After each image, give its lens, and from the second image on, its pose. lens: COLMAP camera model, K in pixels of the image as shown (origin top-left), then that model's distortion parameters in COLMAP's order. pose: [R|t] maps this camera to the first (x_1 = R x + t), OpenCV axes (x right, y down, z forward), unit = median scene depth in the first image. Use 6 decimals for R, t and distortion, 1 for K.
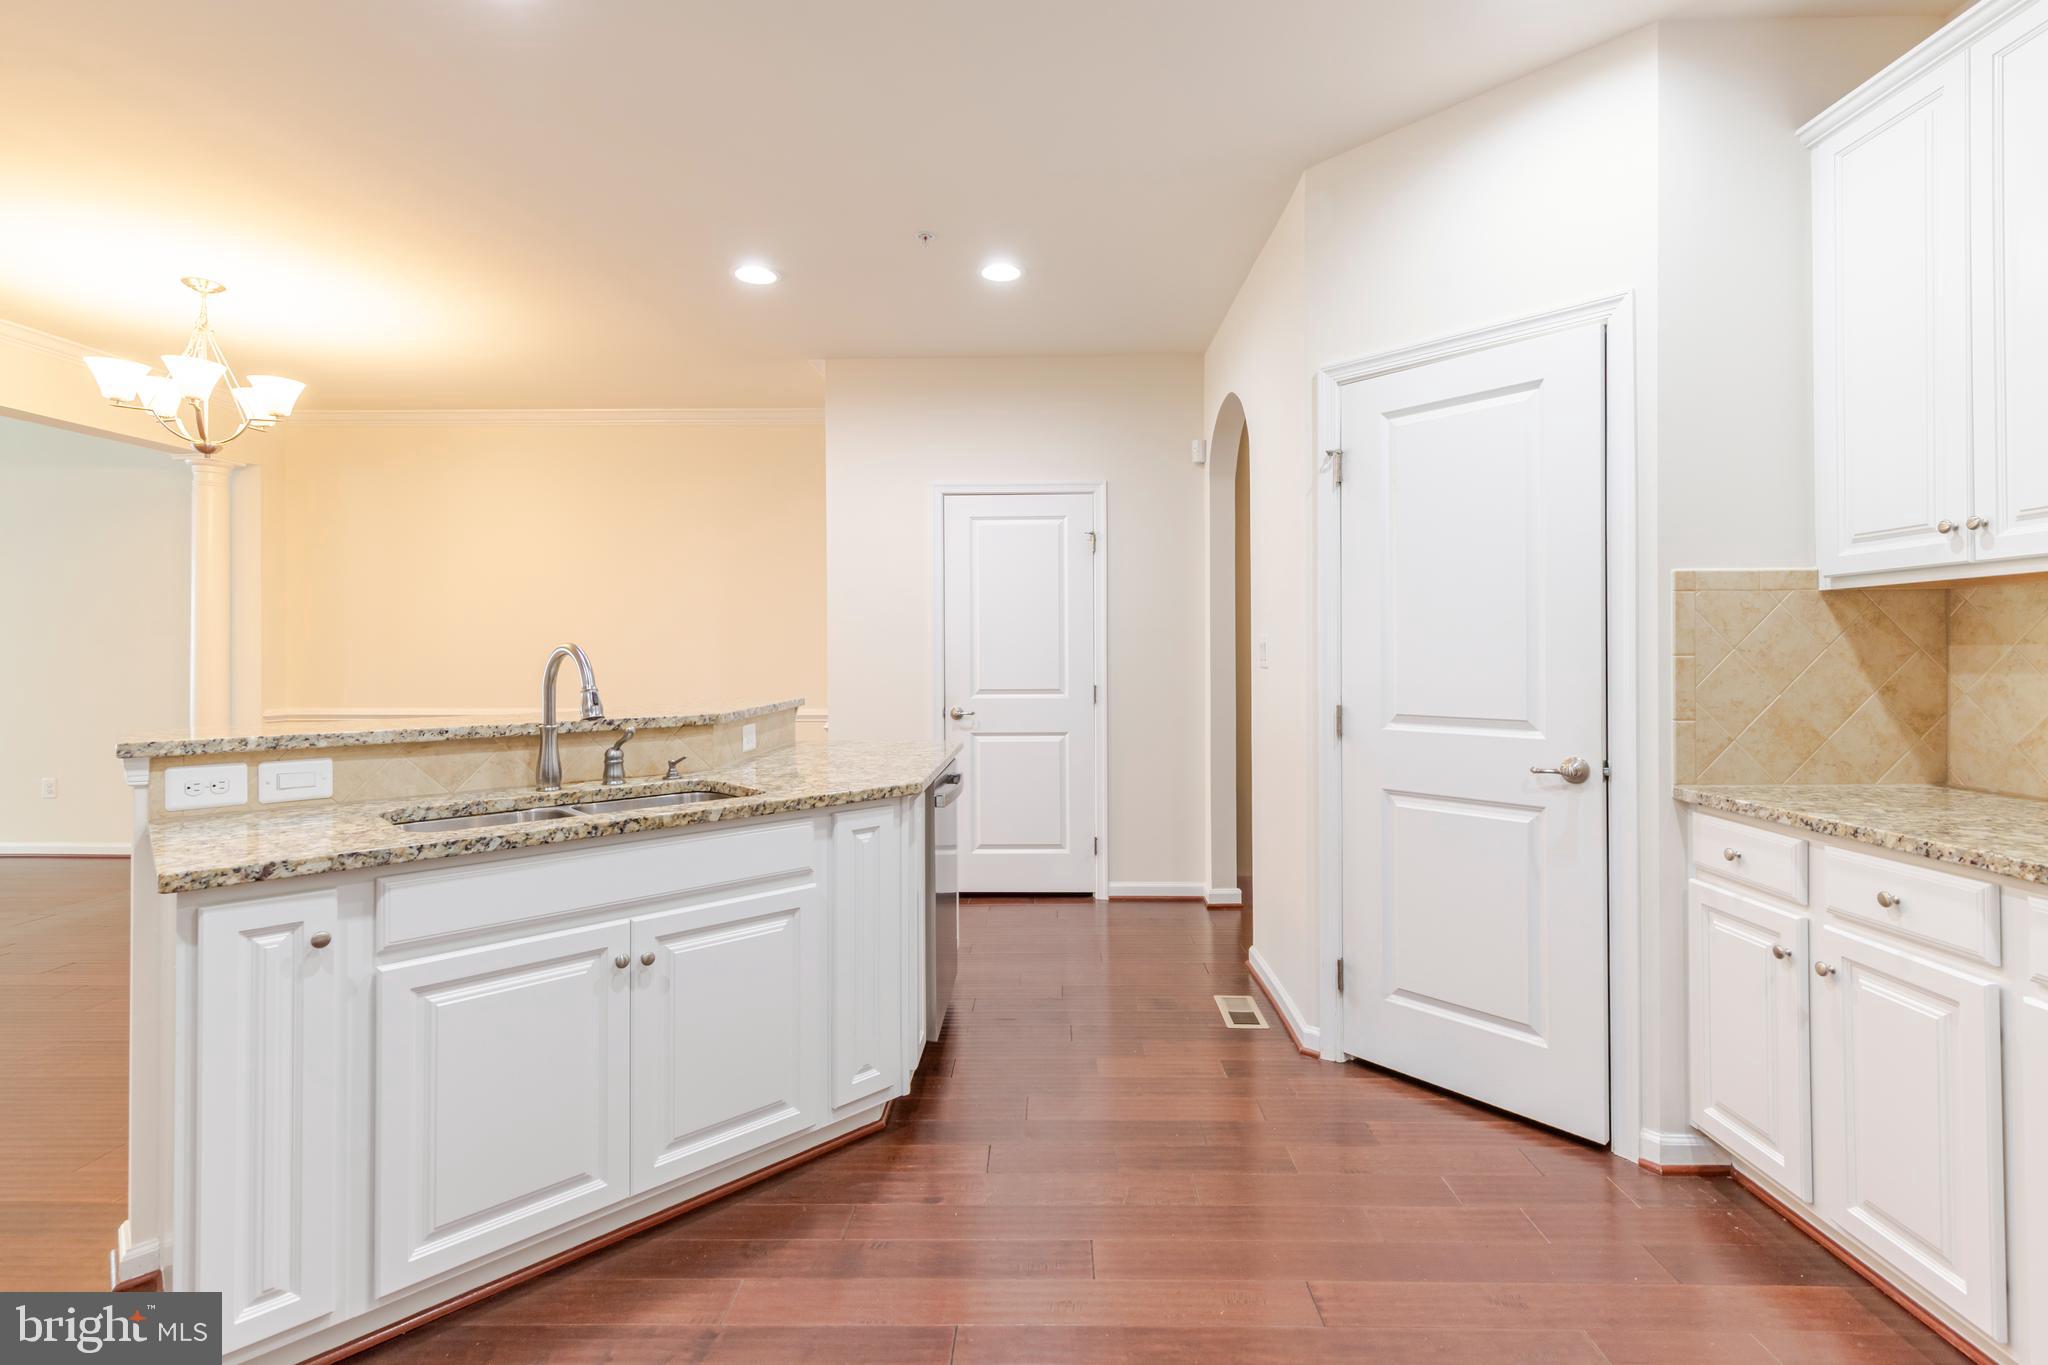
lens RADIAL K [[934.4, 0, 1034.3], [0, 934.4, 657.1], [0, 0, 1]] dist [0.011398, 0.000521]
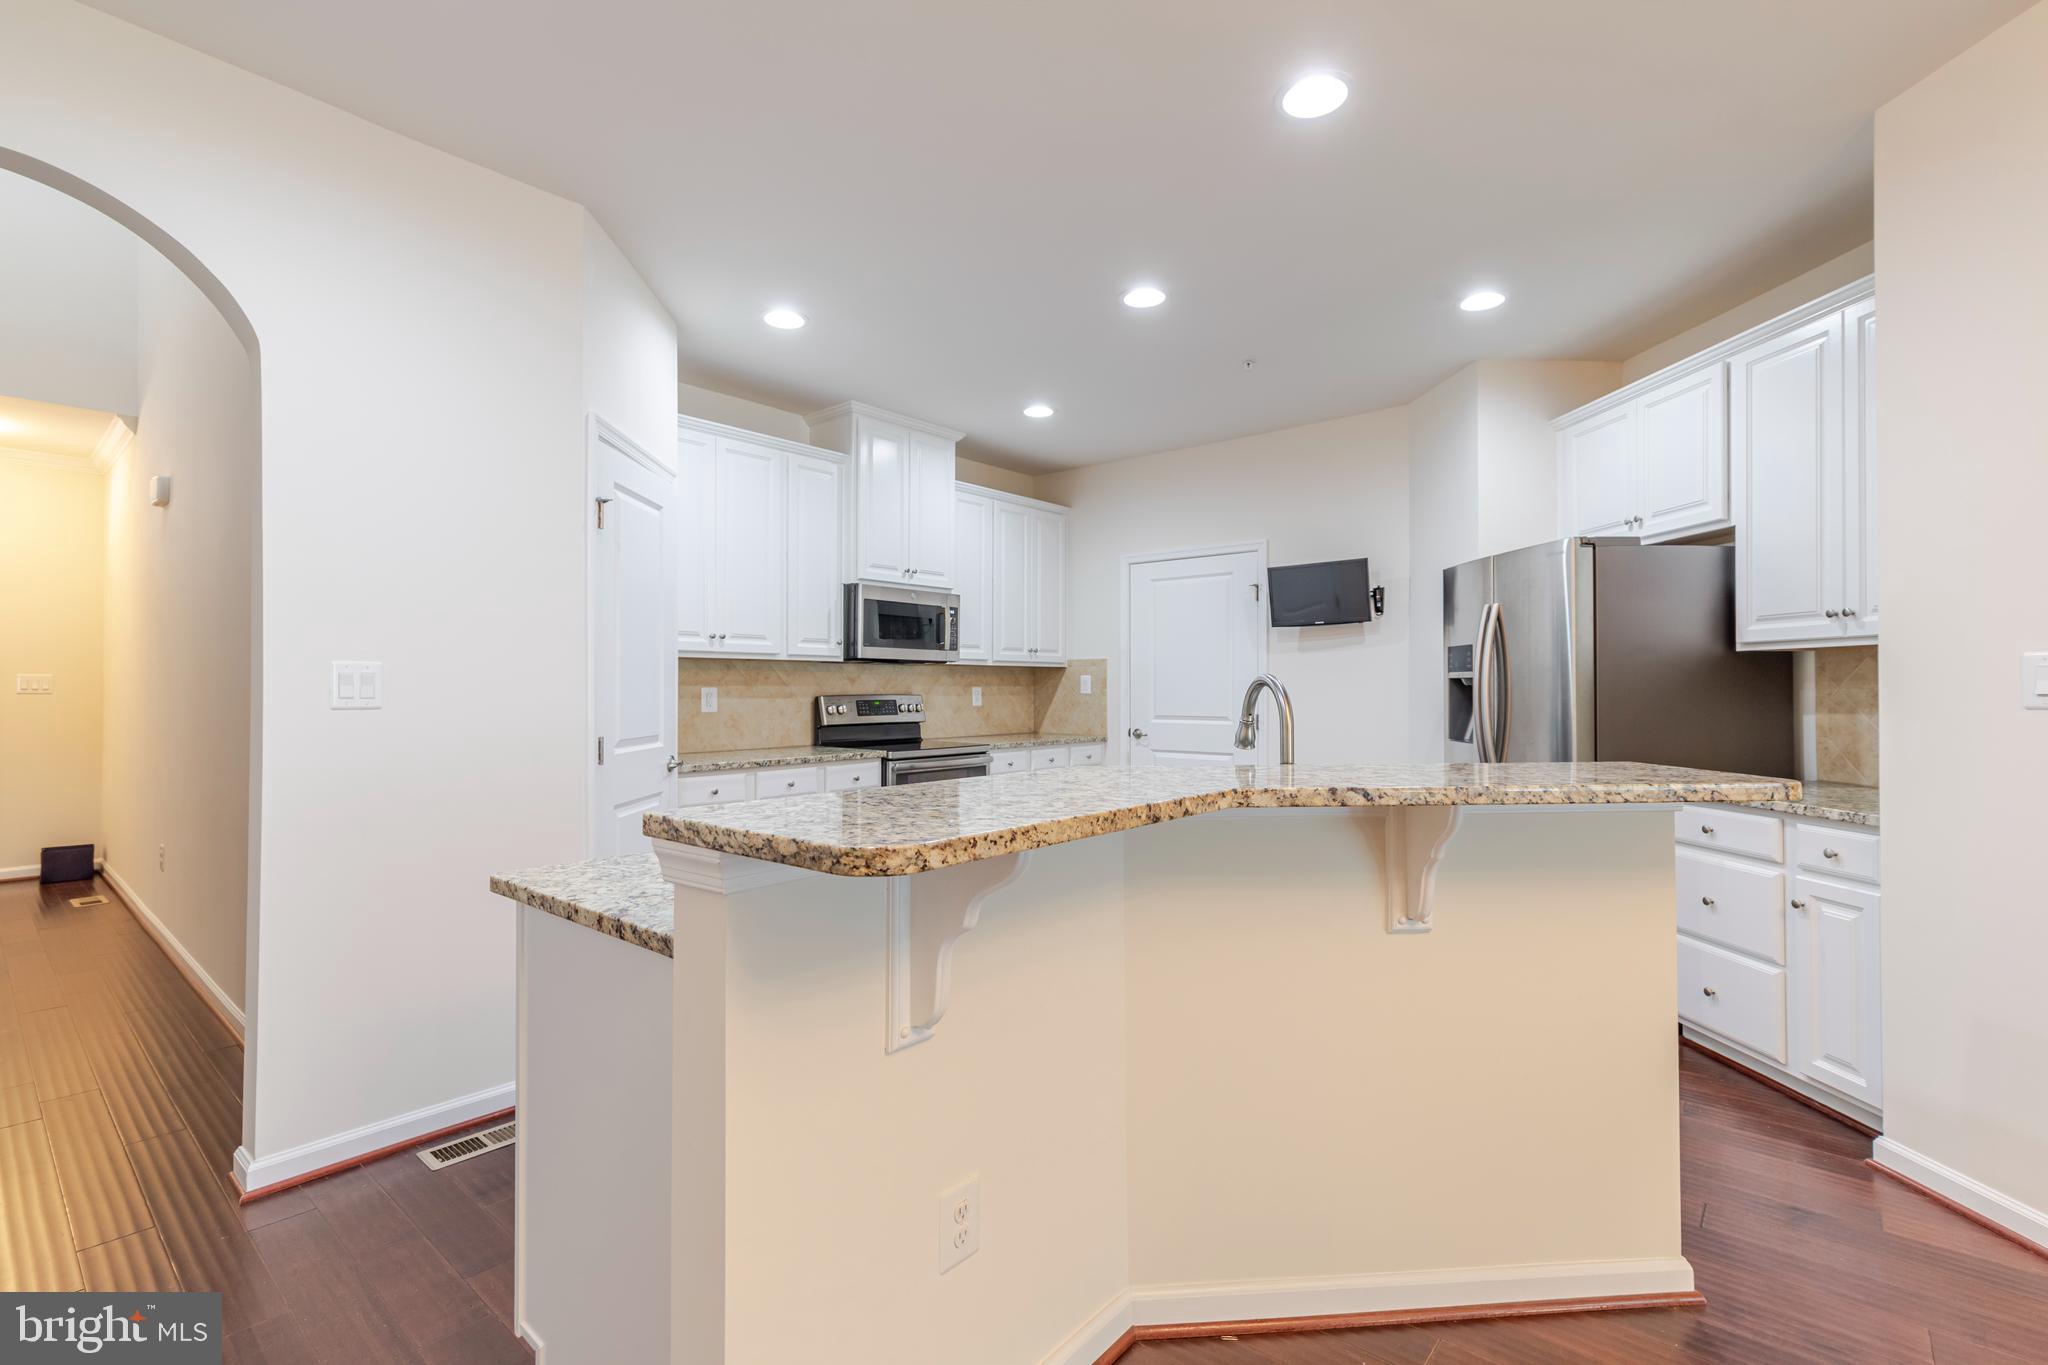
lens RADIAL K [[926.0, 0, 1032.4], [0, 926.0, 680.6], [0, 0, 1]] dist [0.011496, -0.001253]
pose [[-0.771845, 0.010206, 0.635729, -0.921999], [0.003773, 0.999927, -0.011472, 0.002179], [-0.635800, -0.006456, -0.771827, 1.897812]]
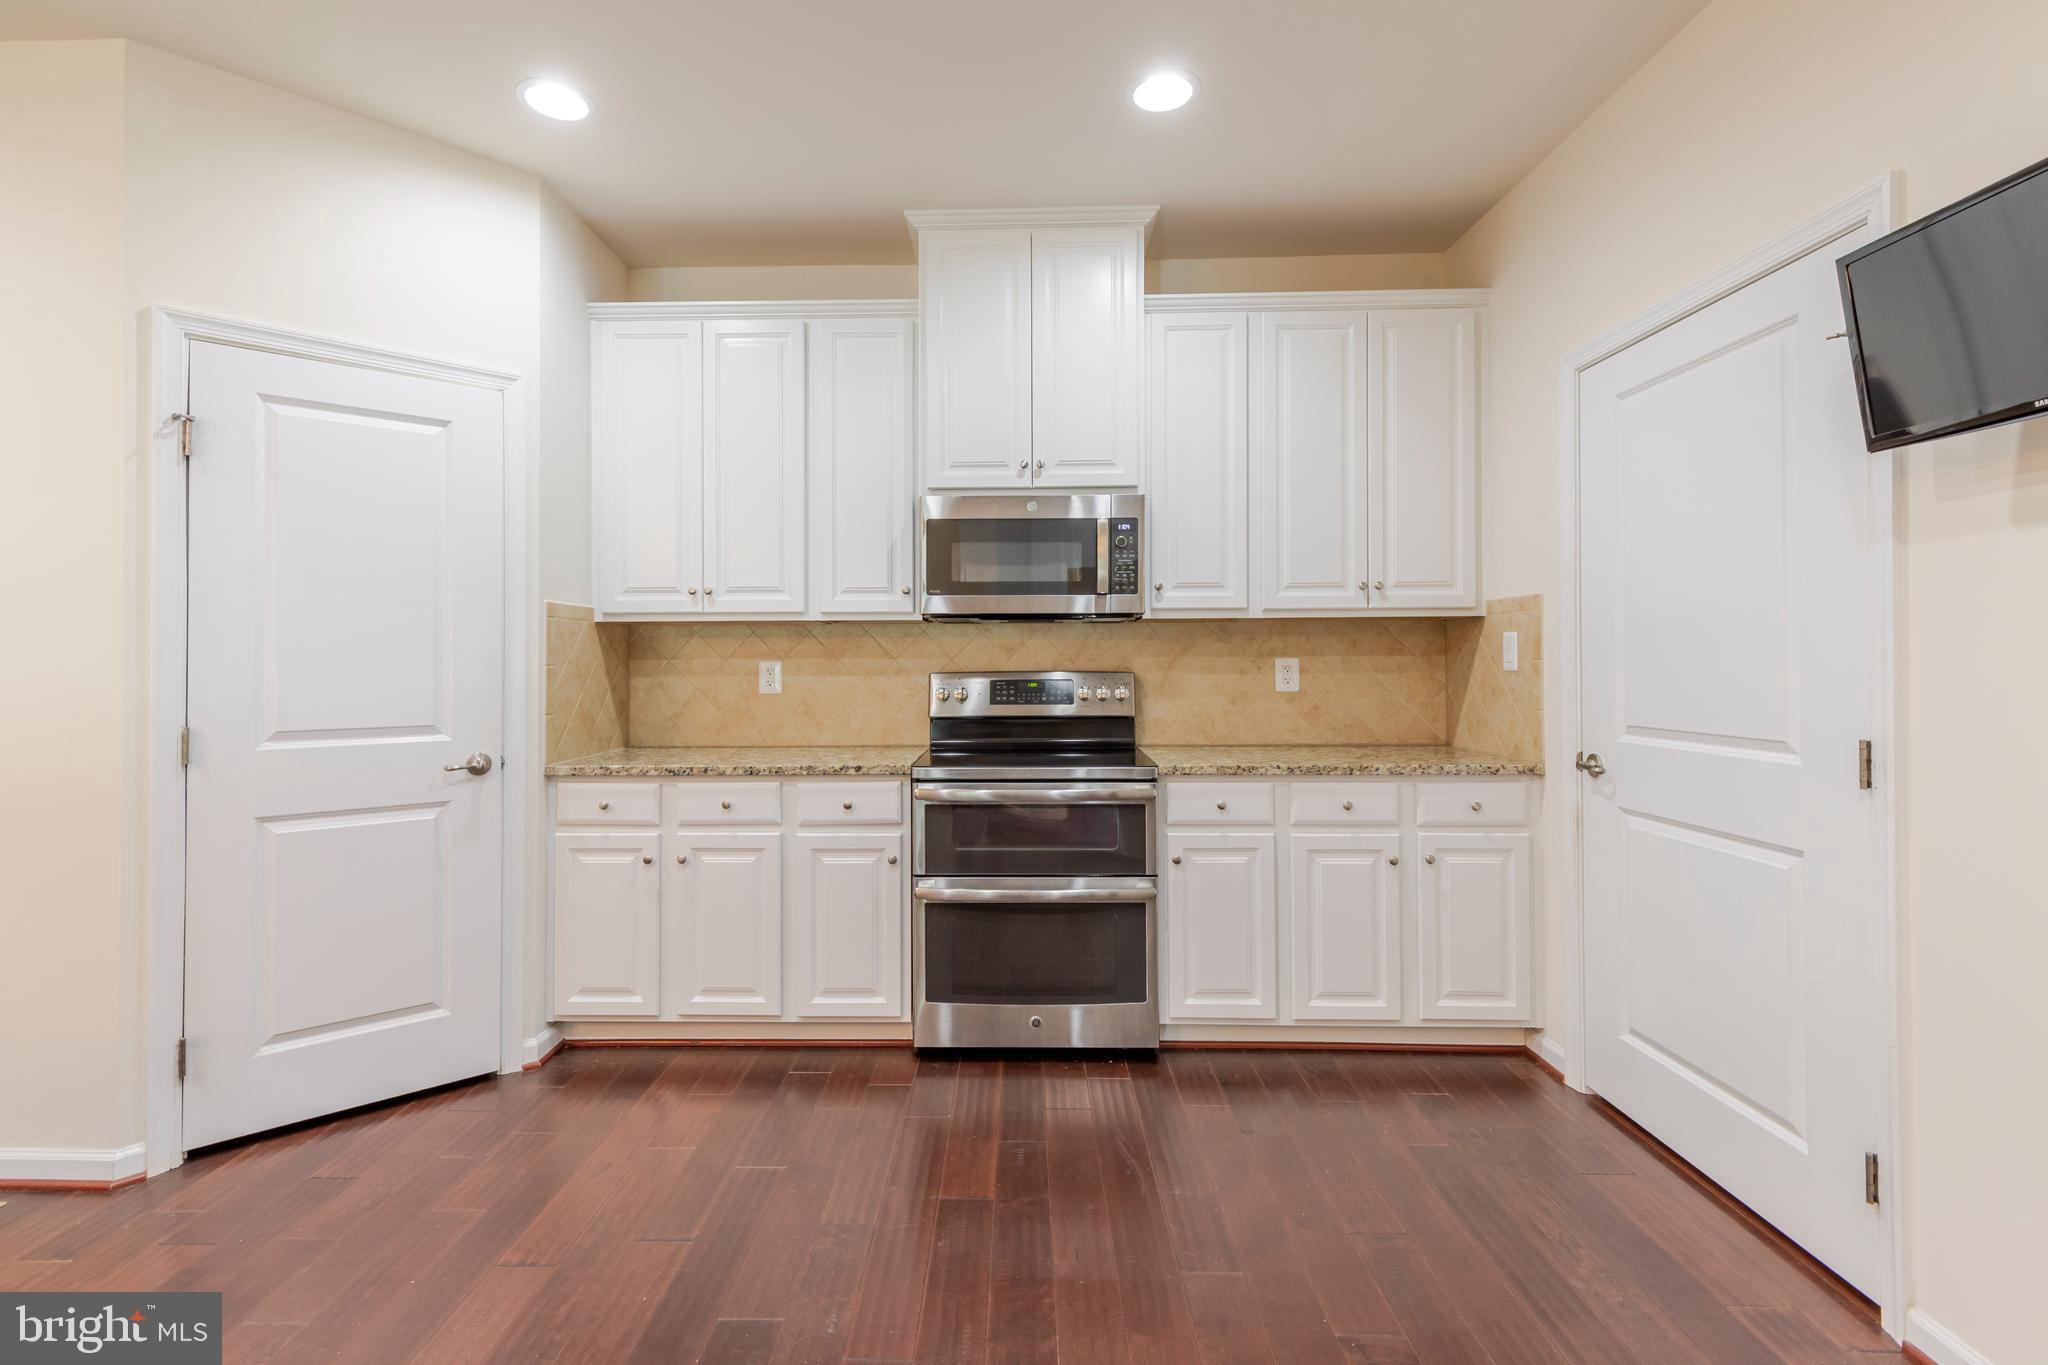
lens RADIAL K [[938.7, 0, 998.7], [0, 938.7, 656.9], [0, 0, 1]] dist [0.011032, -0.001097]
pose [[0.013266, 0.010245, 0.999860, -0.622821], [0.003772, 0.999940, -0.010295, 0.001632], [-0.999905, 0.003908, 0.013227, 0.349724]]
